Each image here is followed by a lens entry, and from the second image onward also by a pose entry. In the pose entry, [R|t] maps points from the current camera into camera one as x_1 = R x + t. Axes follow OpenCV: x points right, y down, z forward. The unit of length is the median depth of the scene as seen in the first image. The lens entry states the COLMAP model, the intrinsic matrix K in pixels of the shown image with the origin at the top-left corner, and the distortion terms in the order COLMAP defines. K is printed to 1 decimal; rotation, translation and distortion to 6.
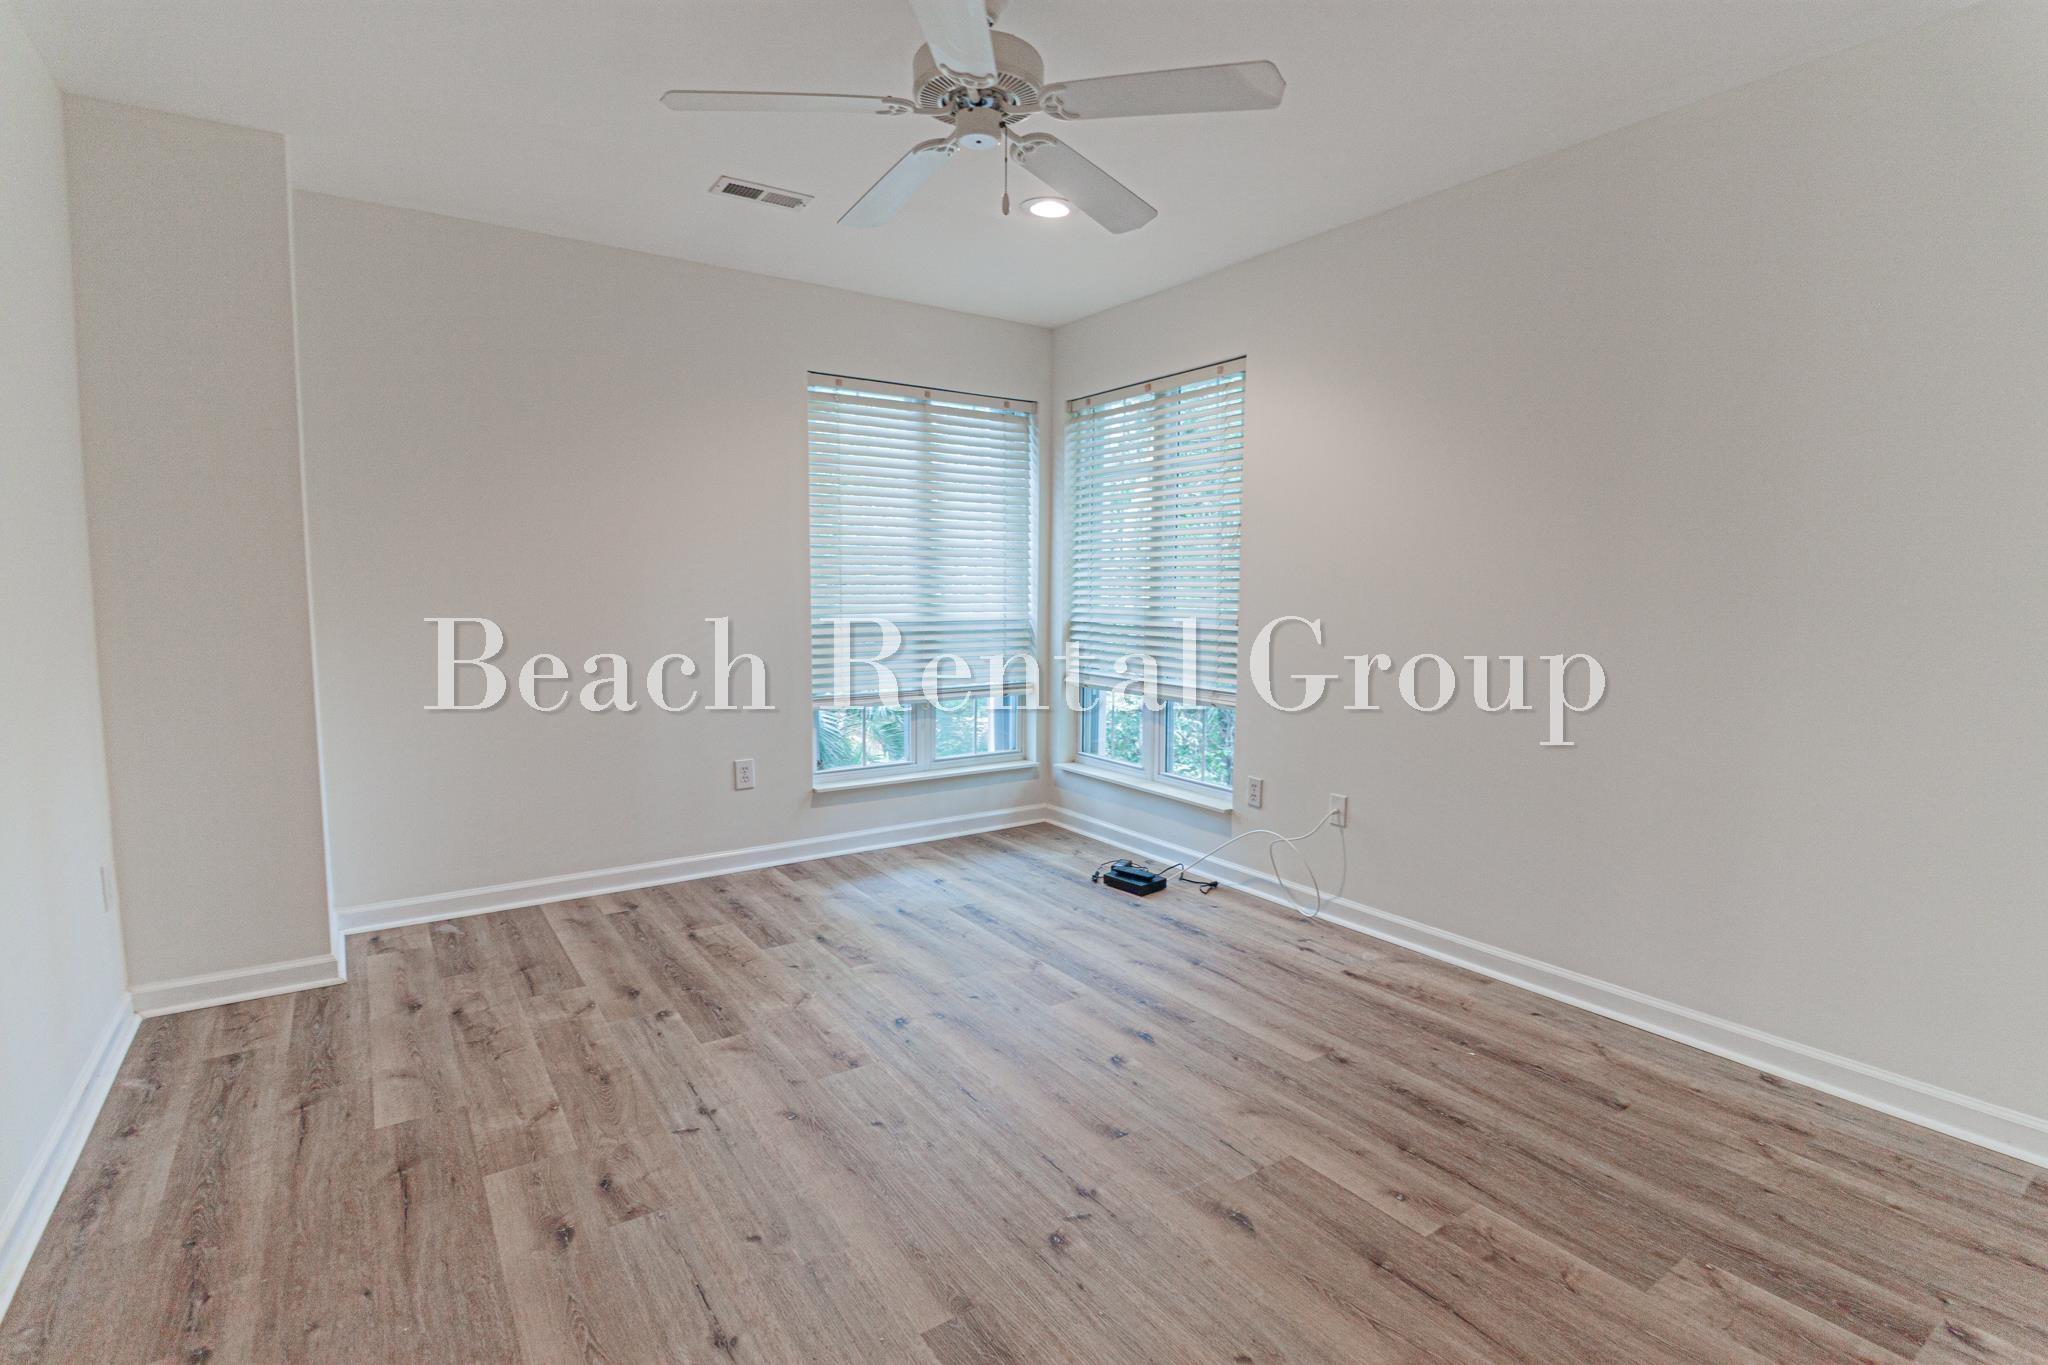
lens RADIAL K [[956.5, 0, 1025.8], [0, 956.5, 681.2], [0, 0, 1]] dist [-0.011741, -0.006751]
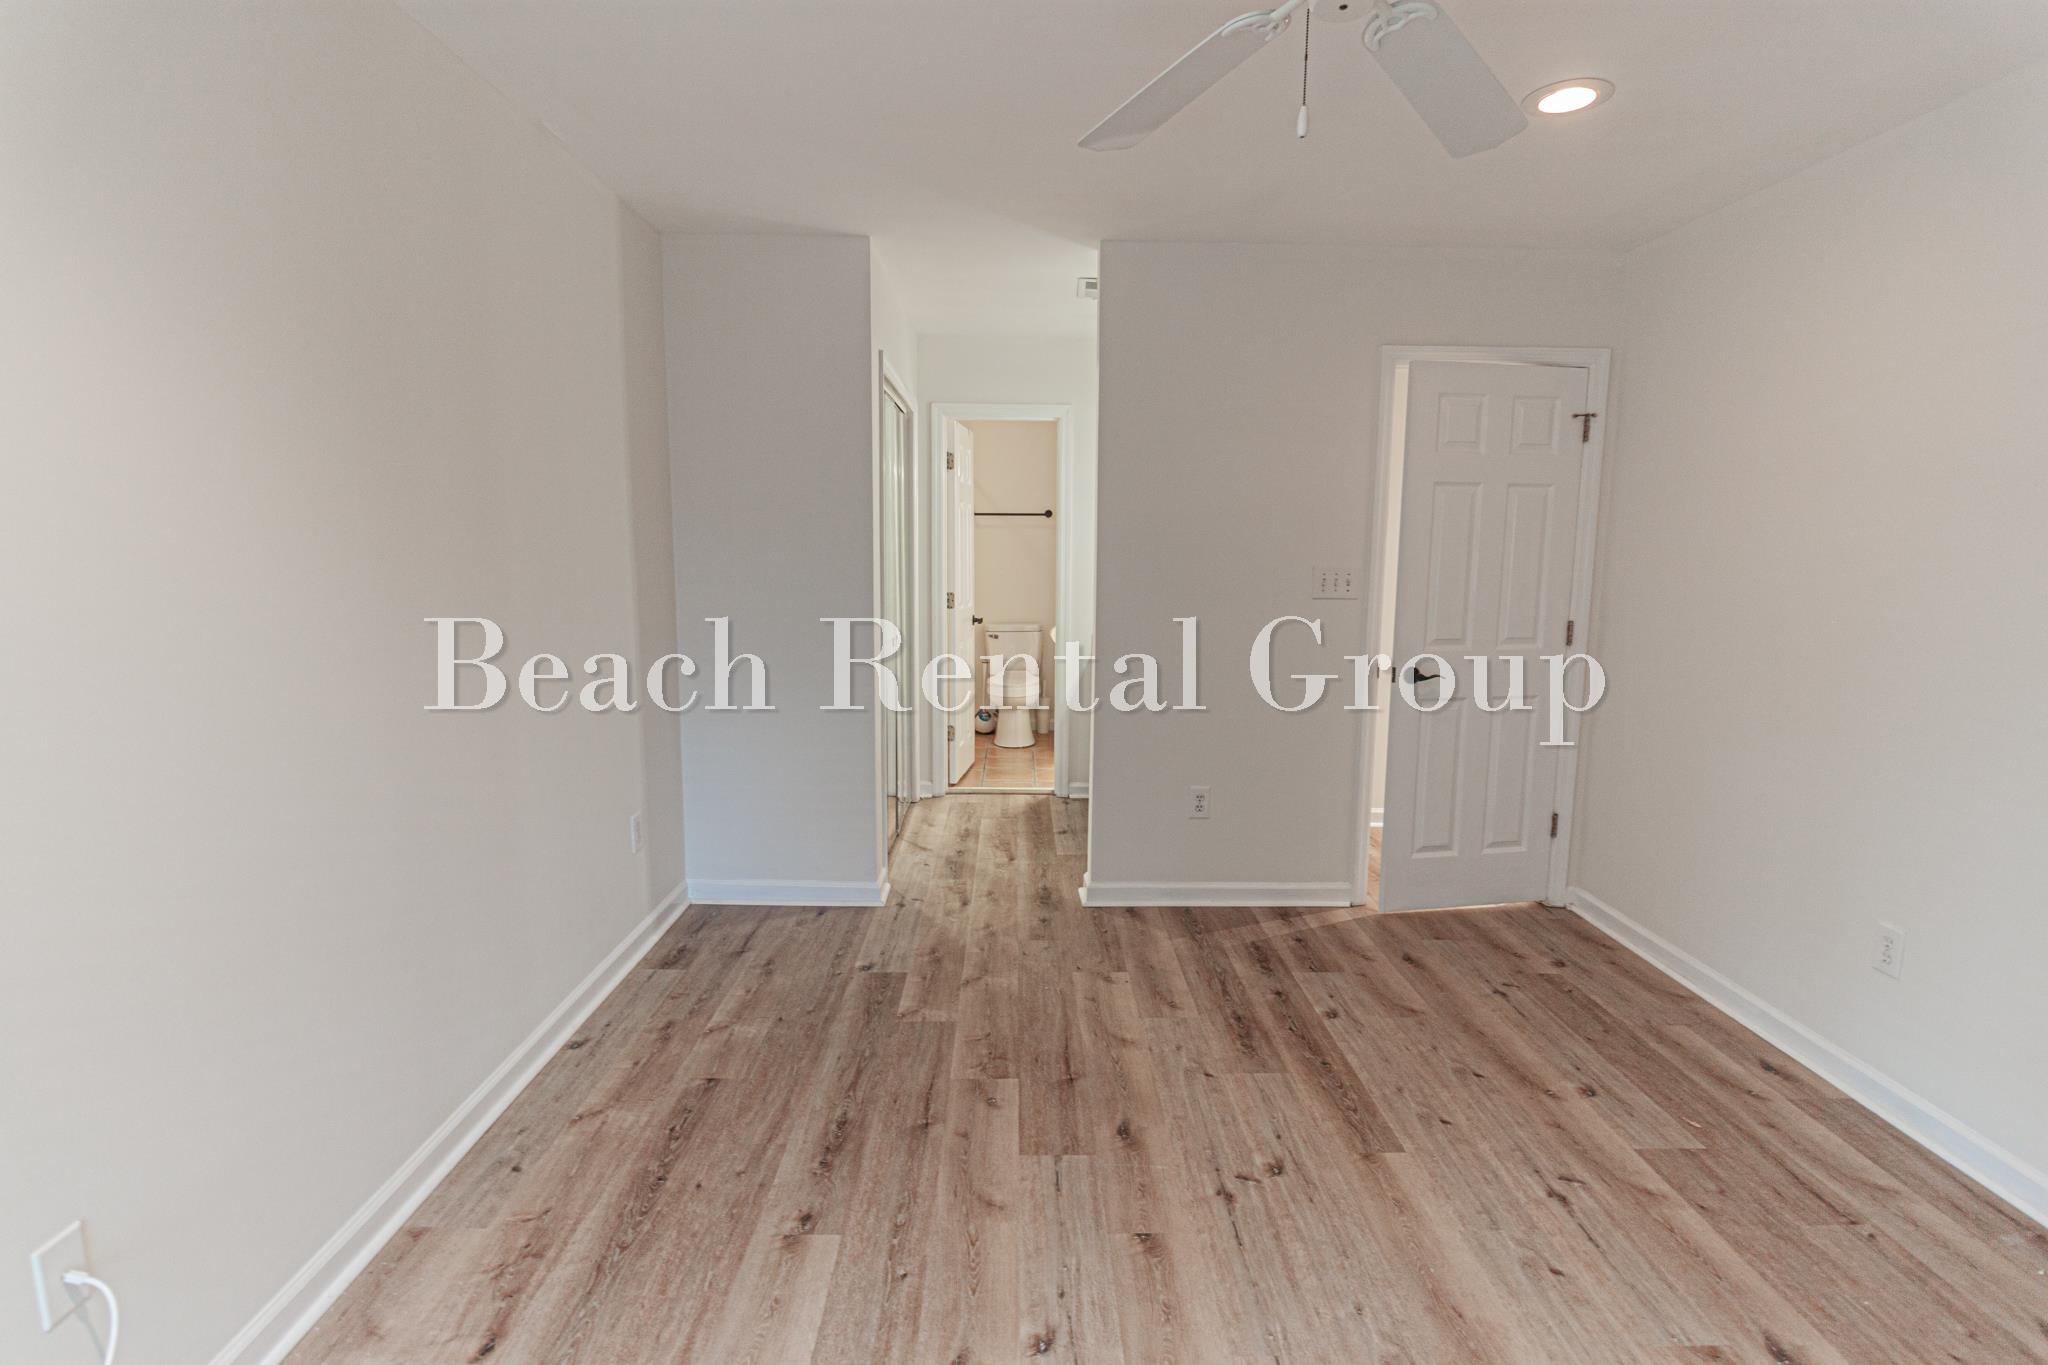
lens RADIAL K [[956.5, 0, 1027.8], [0, 956.5, 687.5], [0, 0, 1]] dist [-0.011741, -0.006751]
pose [[-0.831229, -0.095855, 0.547604, -0.270108], [0.039977, 0.972167, 0.230855, -0.264551], [-0.554491, 0.213785, -0.804261, 1.760538]]
